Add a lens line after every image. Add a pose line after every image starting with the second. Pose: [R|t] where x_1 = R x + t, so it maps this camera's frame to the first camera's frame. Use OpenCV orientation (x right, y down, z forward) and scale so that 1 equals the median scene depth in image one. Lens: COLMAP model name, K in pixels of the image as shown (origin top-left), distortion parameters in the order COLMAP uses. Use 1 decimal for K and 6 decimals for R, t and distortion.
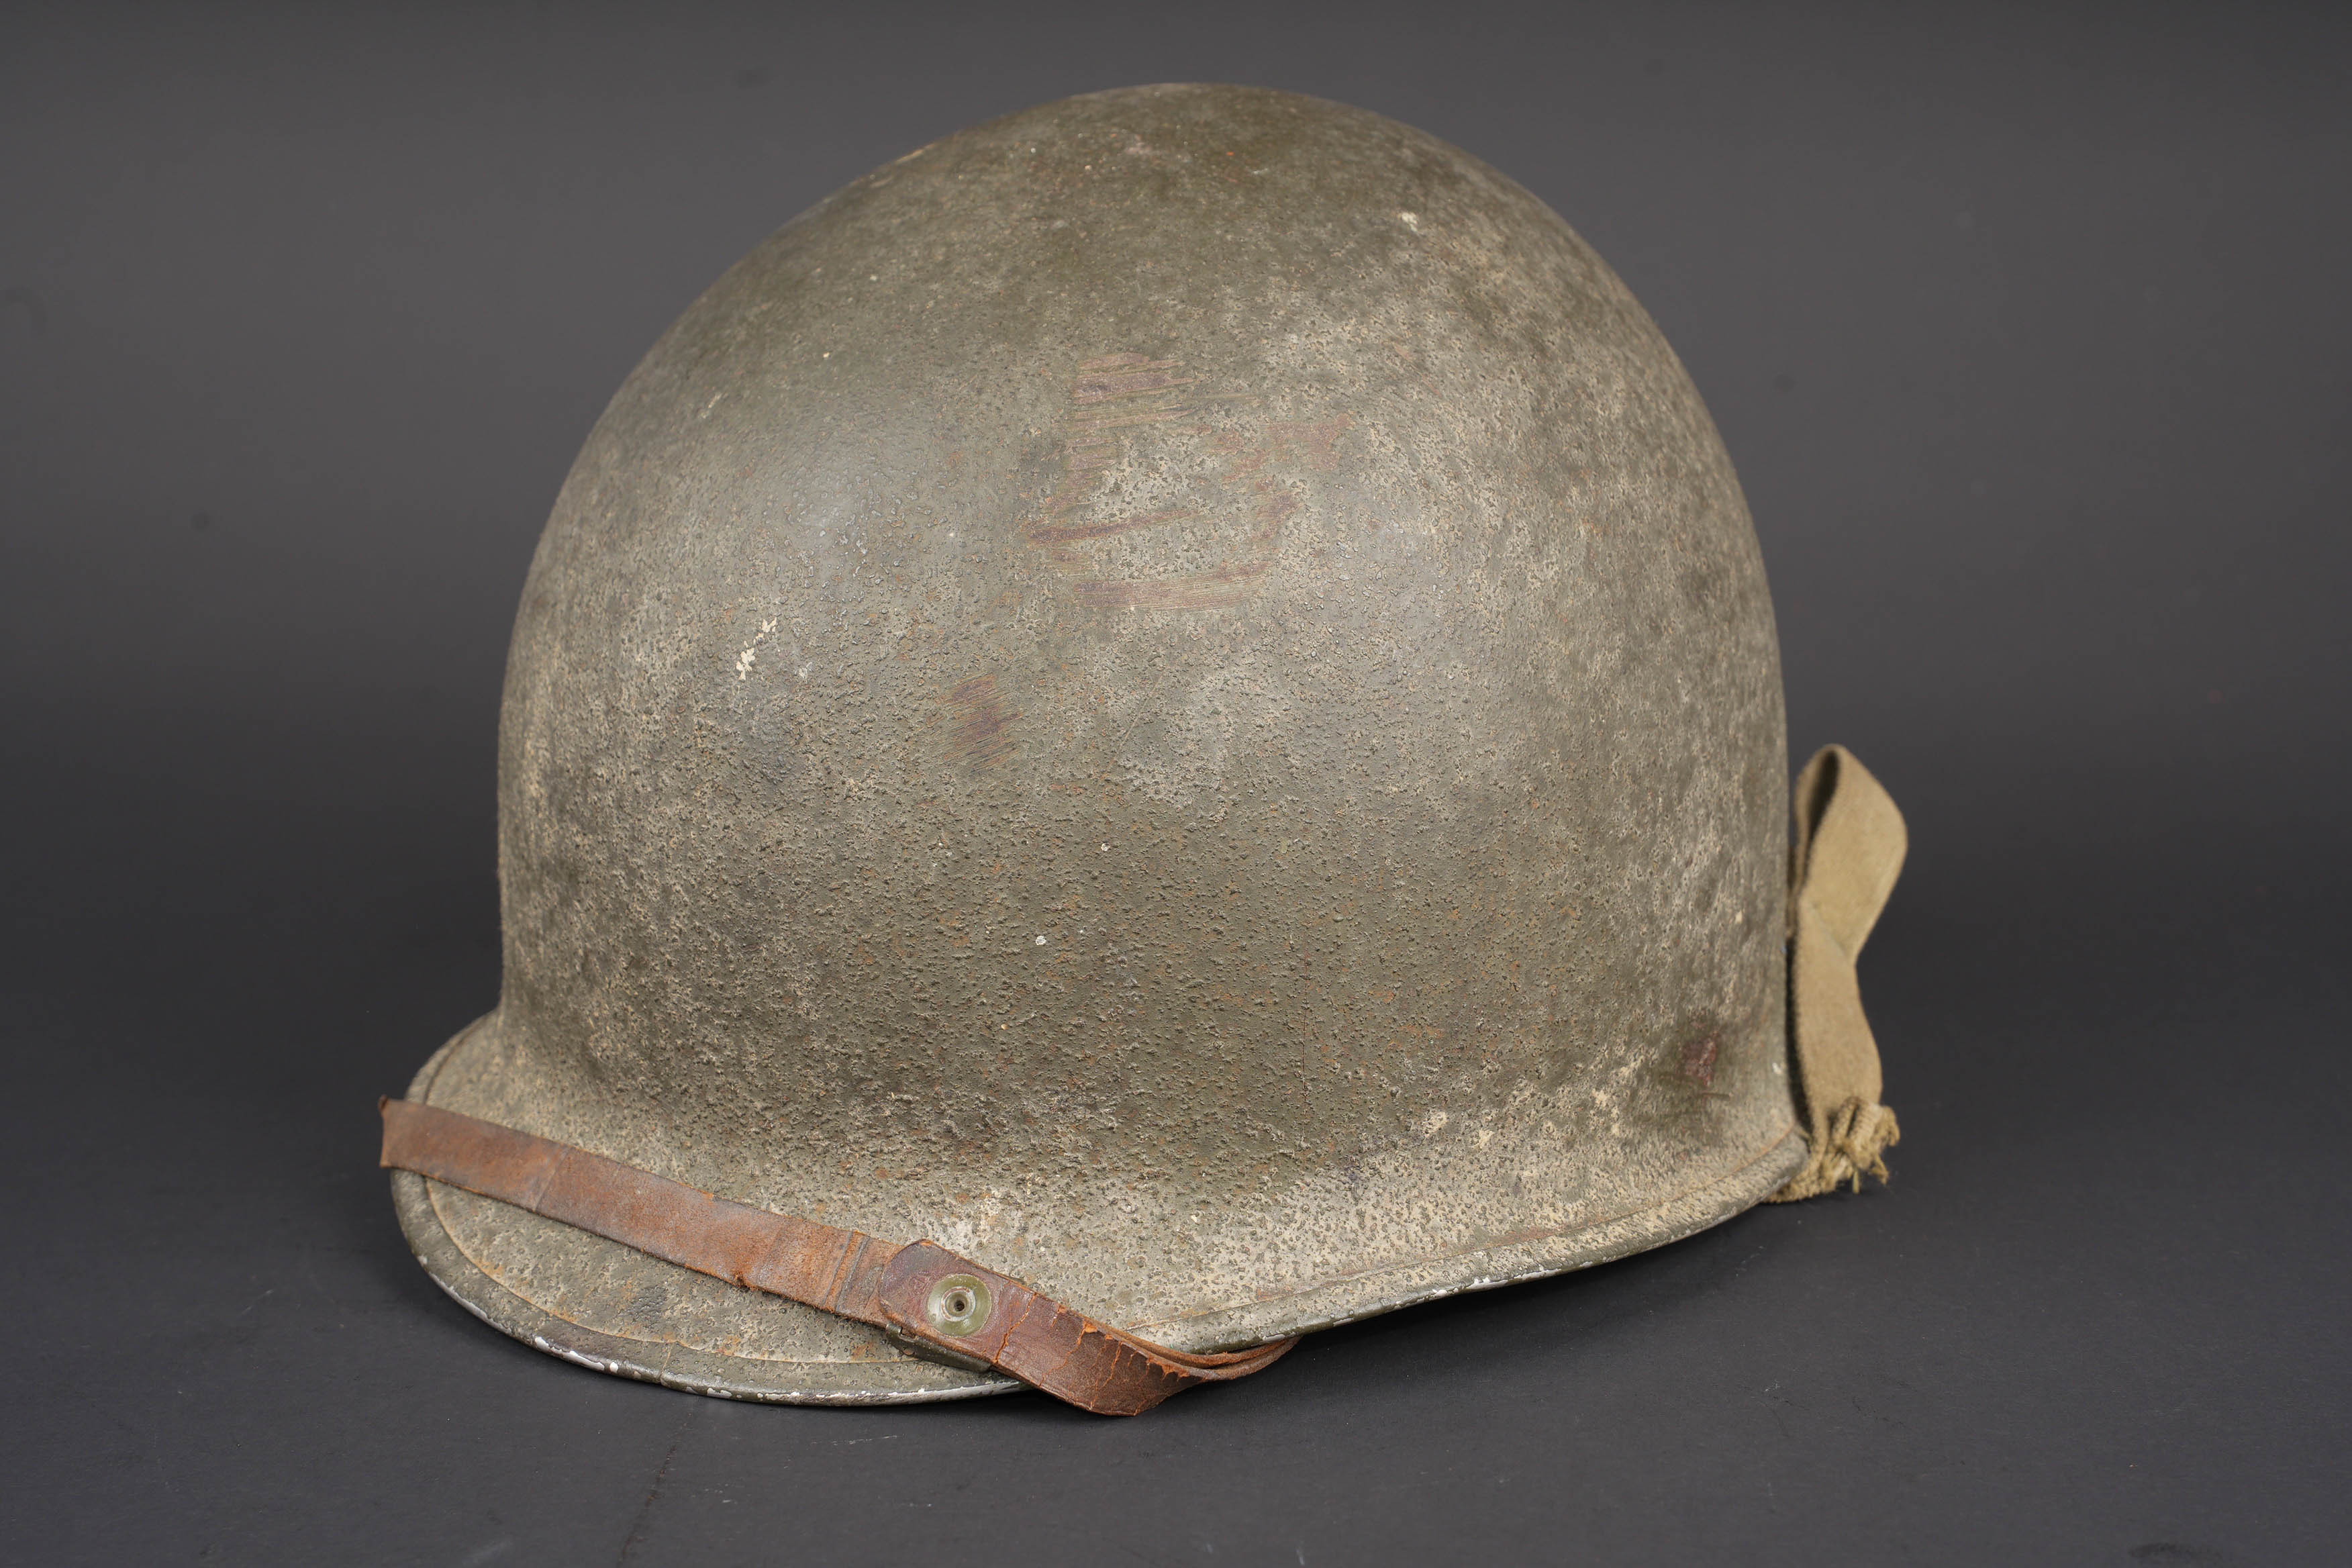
lens RADIAL K [[3380.9, 0, 1180.1], [0, 3380.9, 790.5], [0, 0, 1]] dist [0.156576, 0.000000]
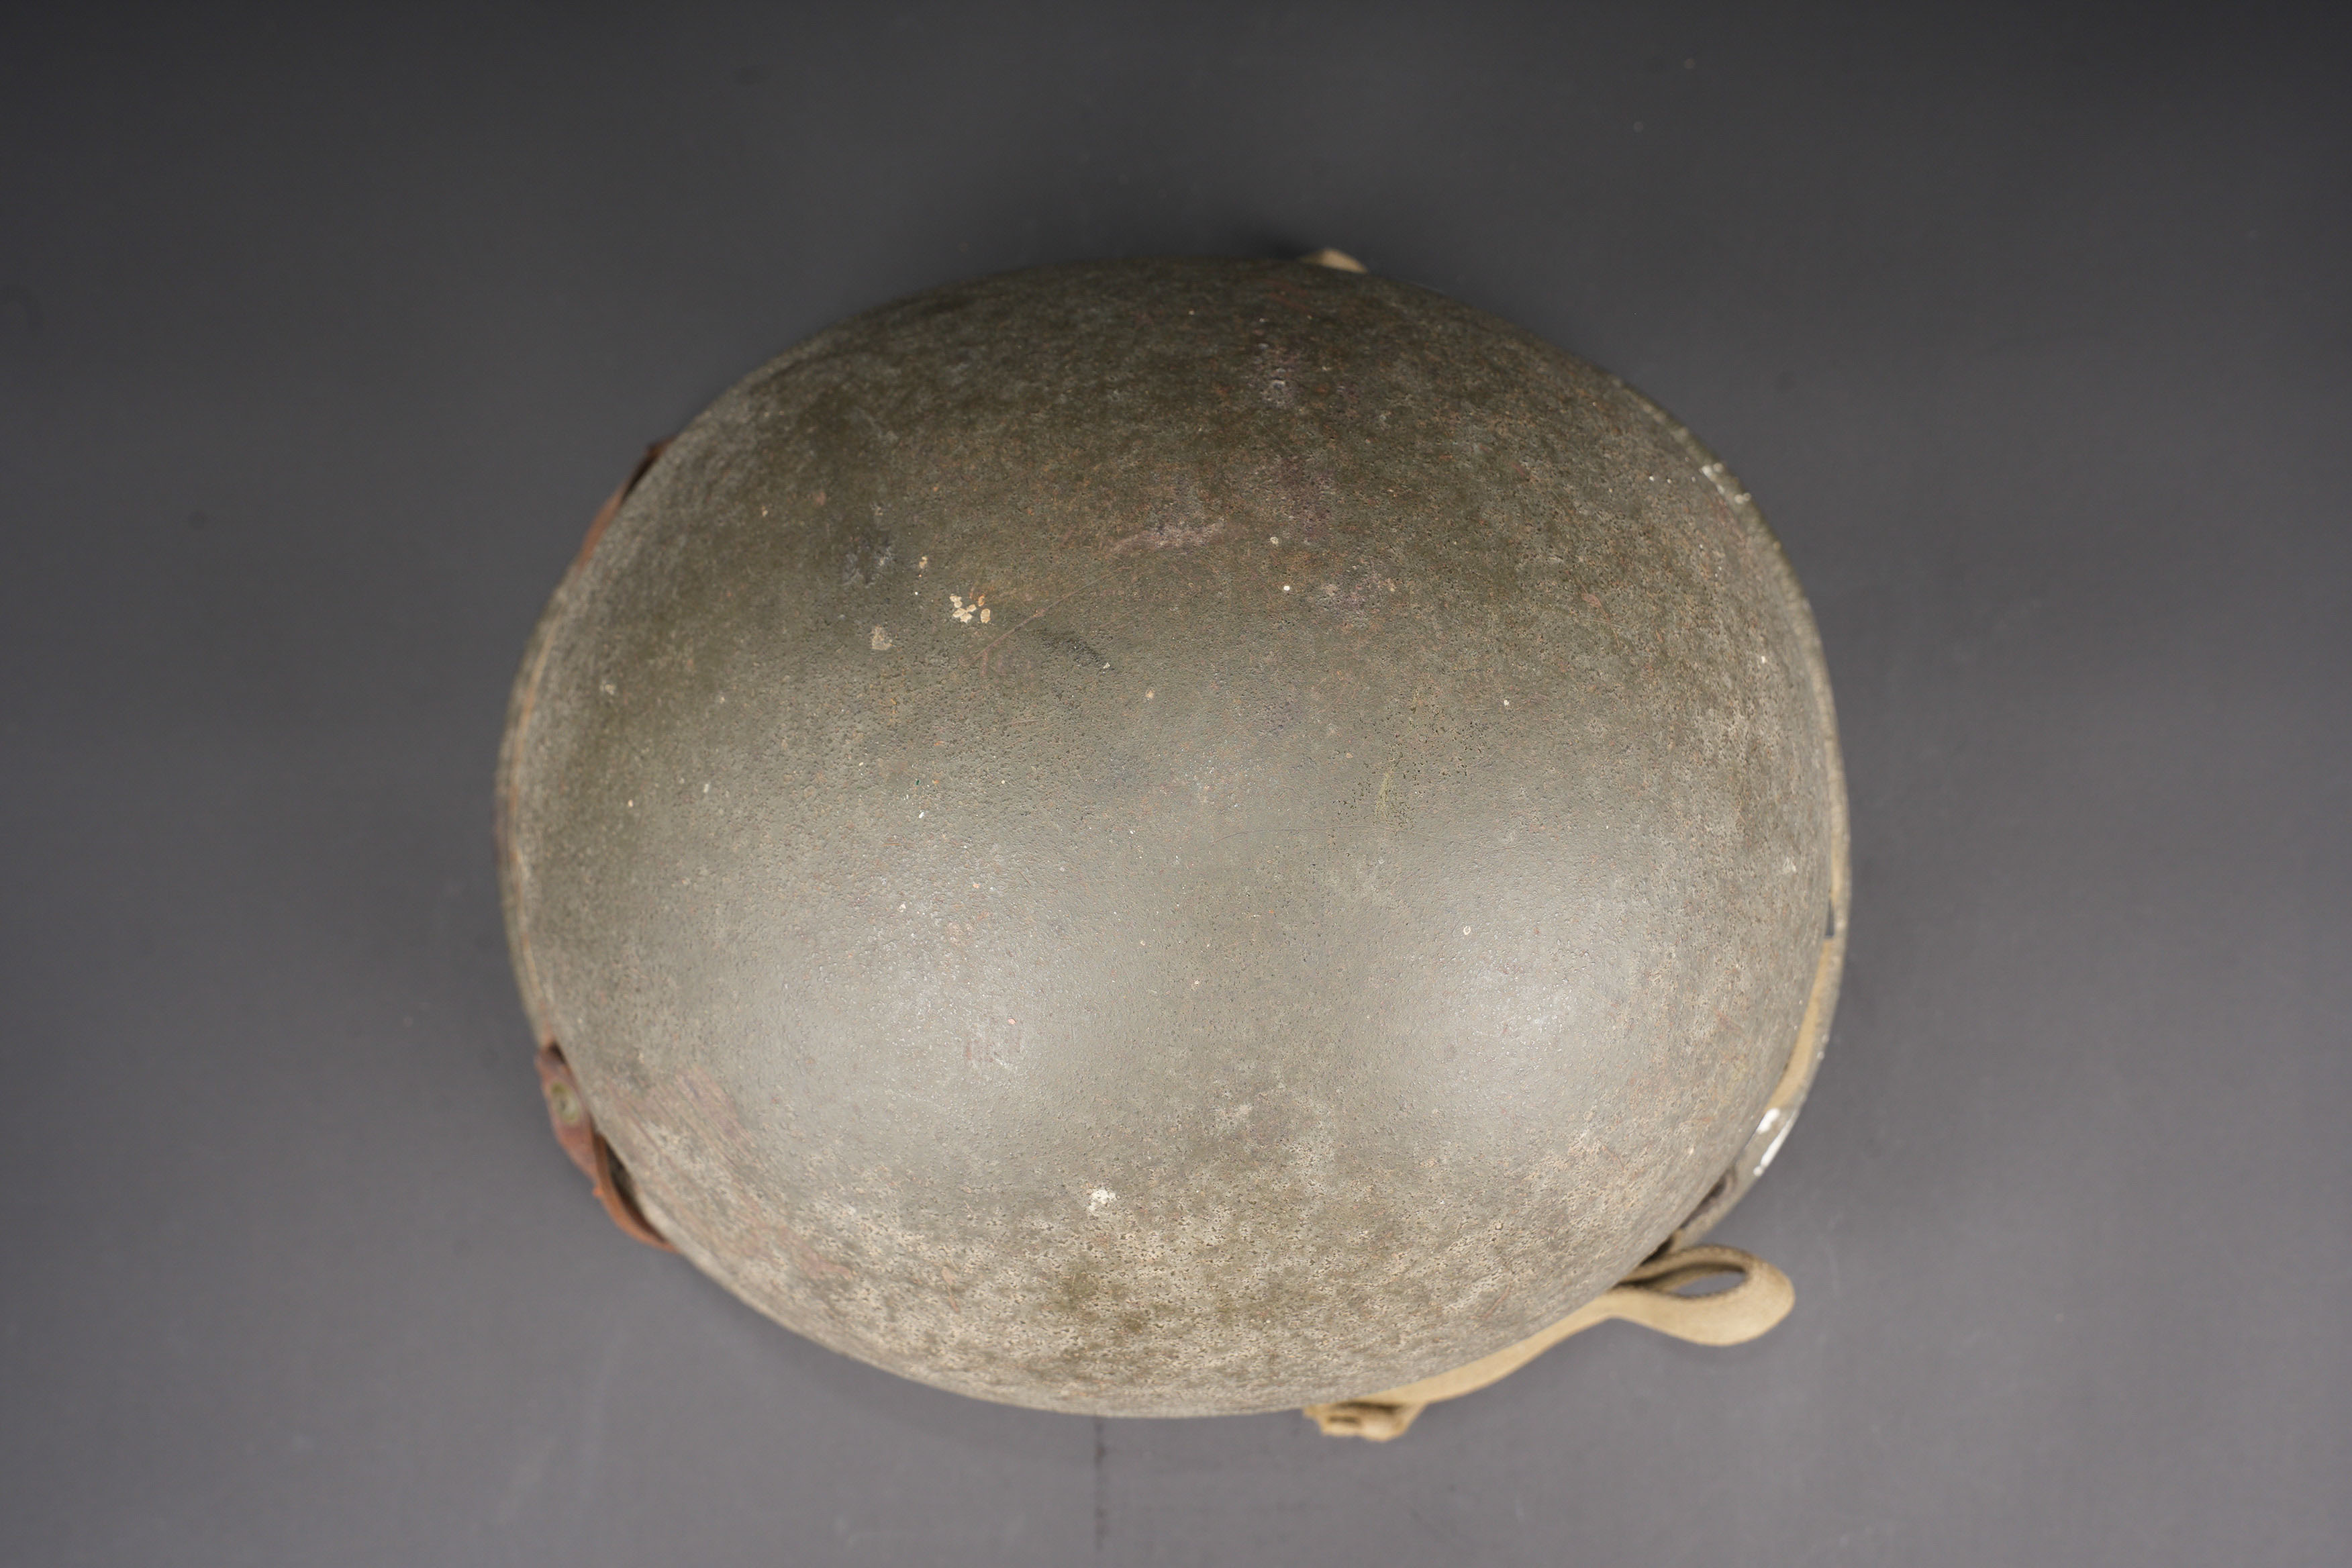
lens RADIAL K [[2559.4, 0, 1183.0], [0, 2559.4, 779.6], [0, 0, 1]] dist [-0.001981, 0.000000]
pose [[0.579341, 0.813825, -0.045317, 0.020804], [-0.184838, 0.185325, 0.965137, -0.915700], [0.793851, -0.550767, 0.257792, 0.955306]]
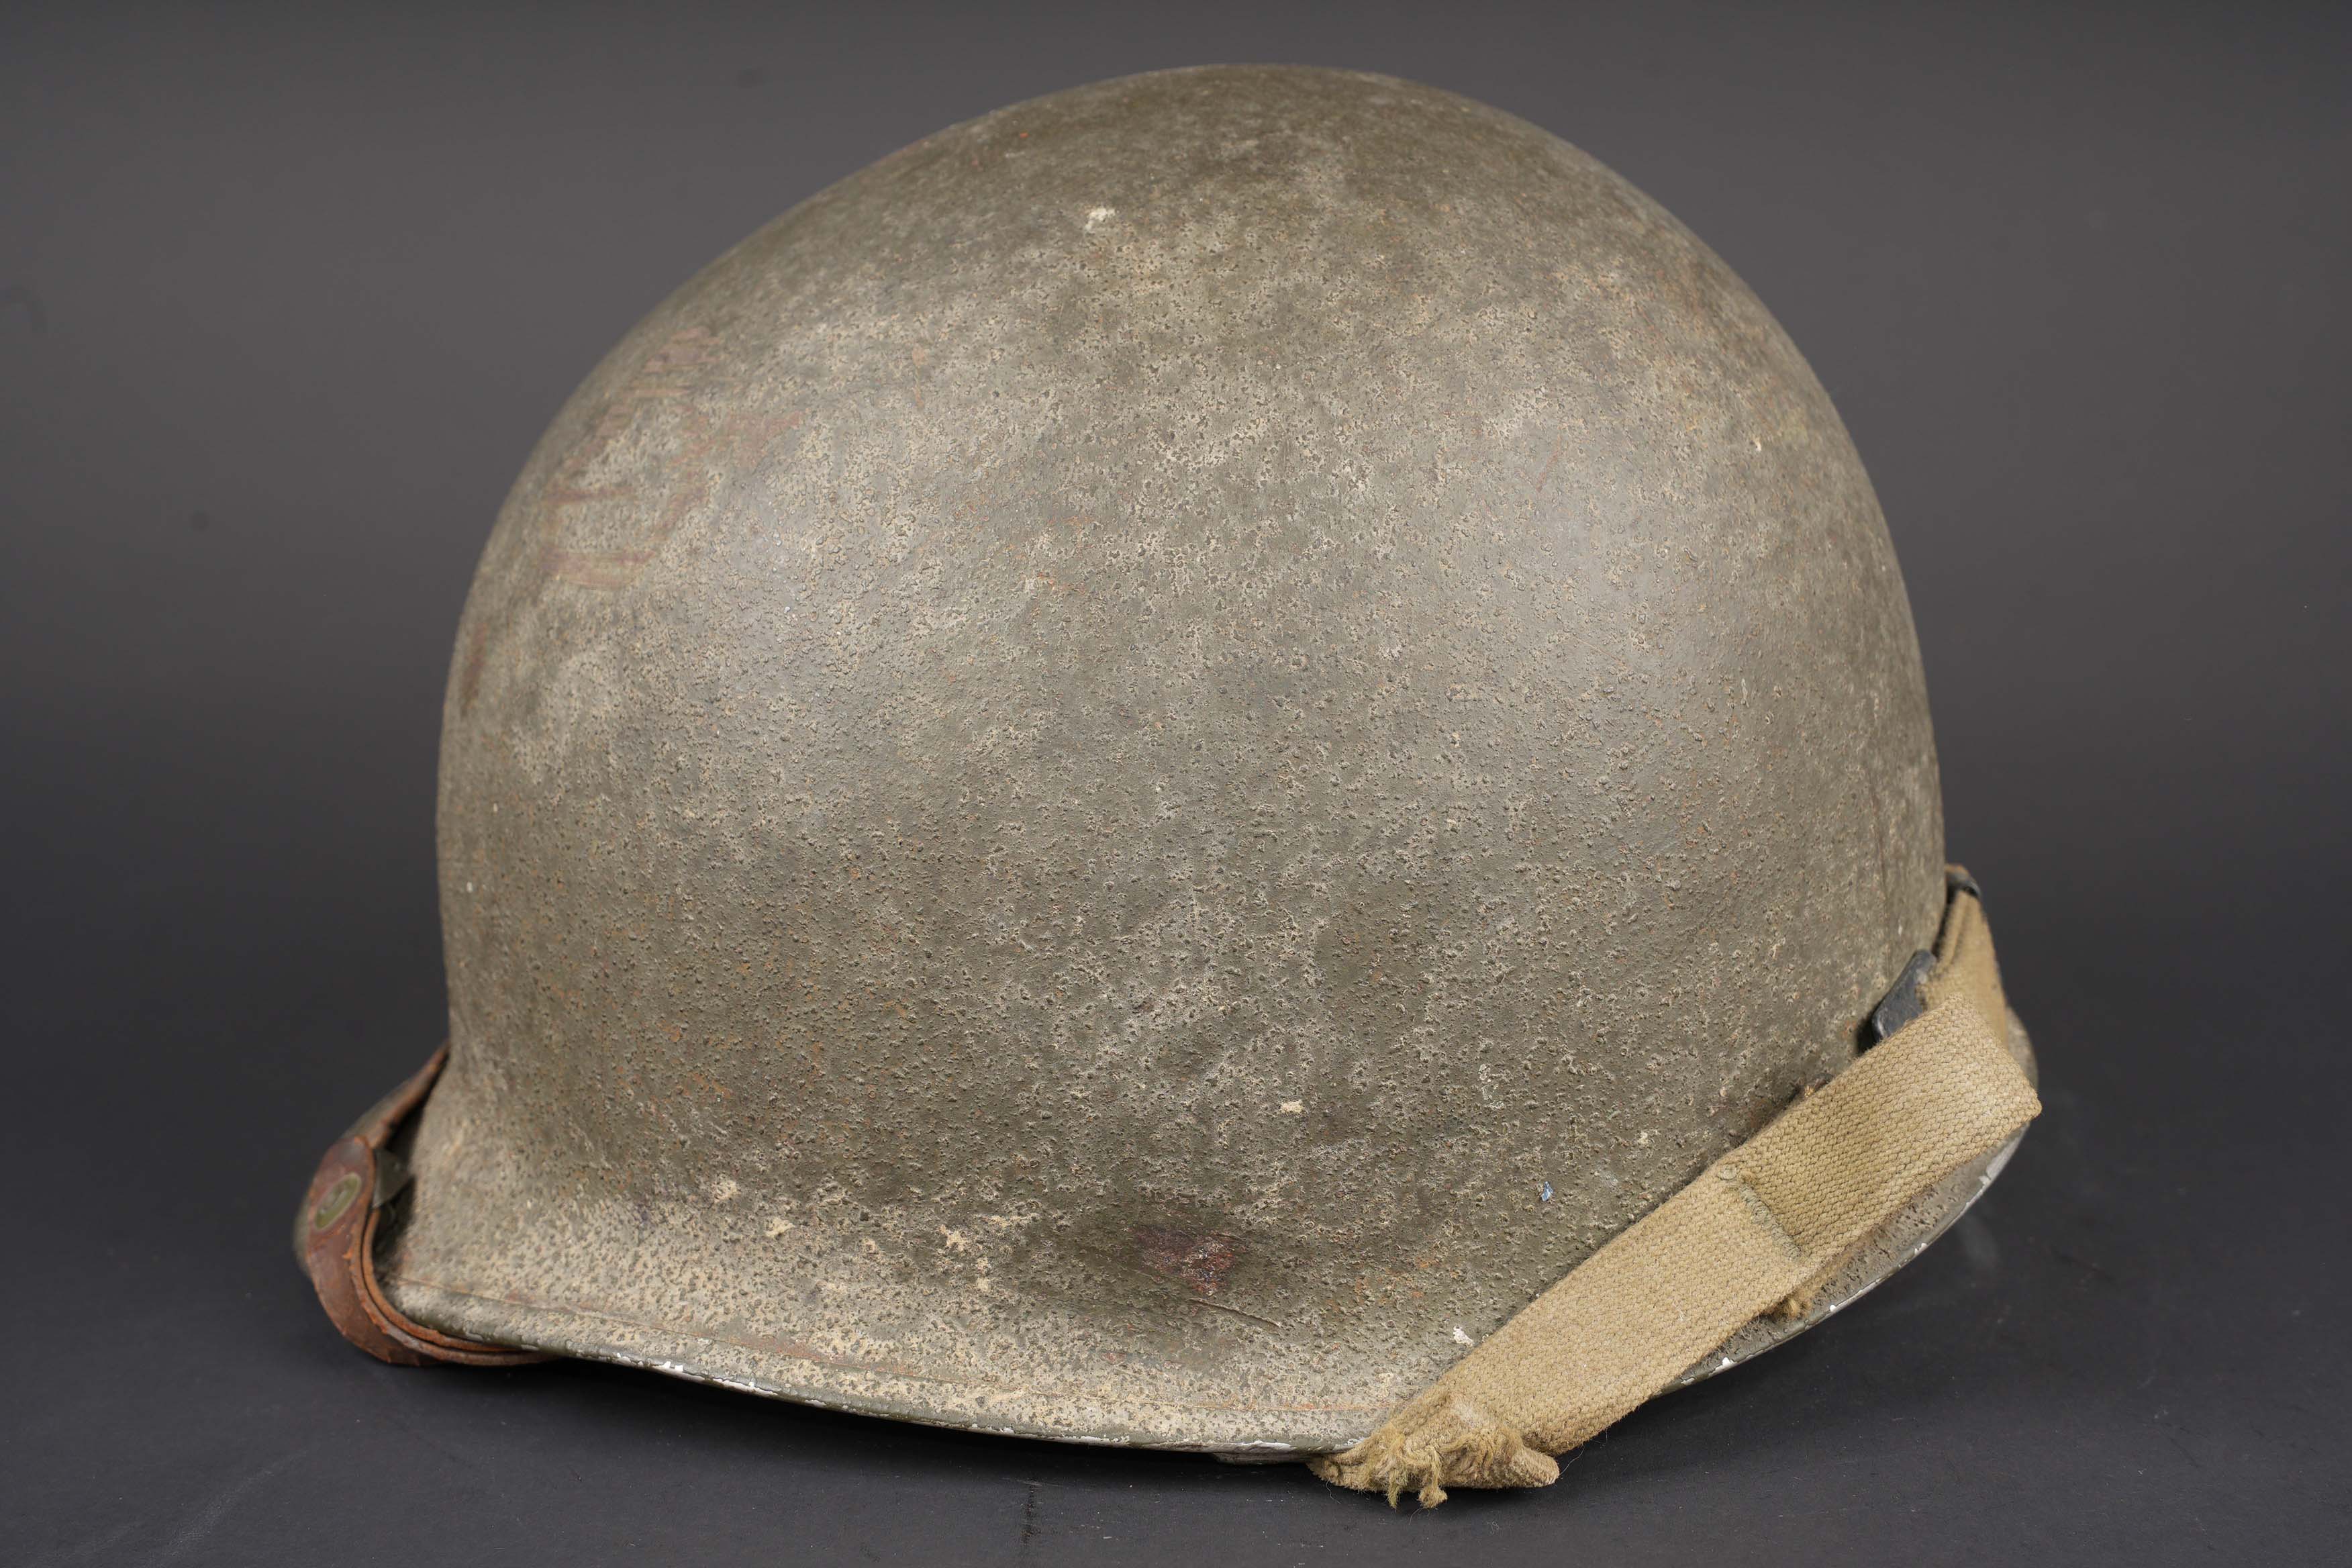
lens RADIAL K [[3343.6, 0, 1176.3], [0, 3343.6, 772.0], [0, 0, 1]] dist [0.152824, 0.000000]
pose [[0.553703, 0.185163, -0.811867, 0.854939], [-0.191910, 0.977095, 0.091962, -0.118186], [0.810299, 0.104885, 0.576555, 0.565100]]
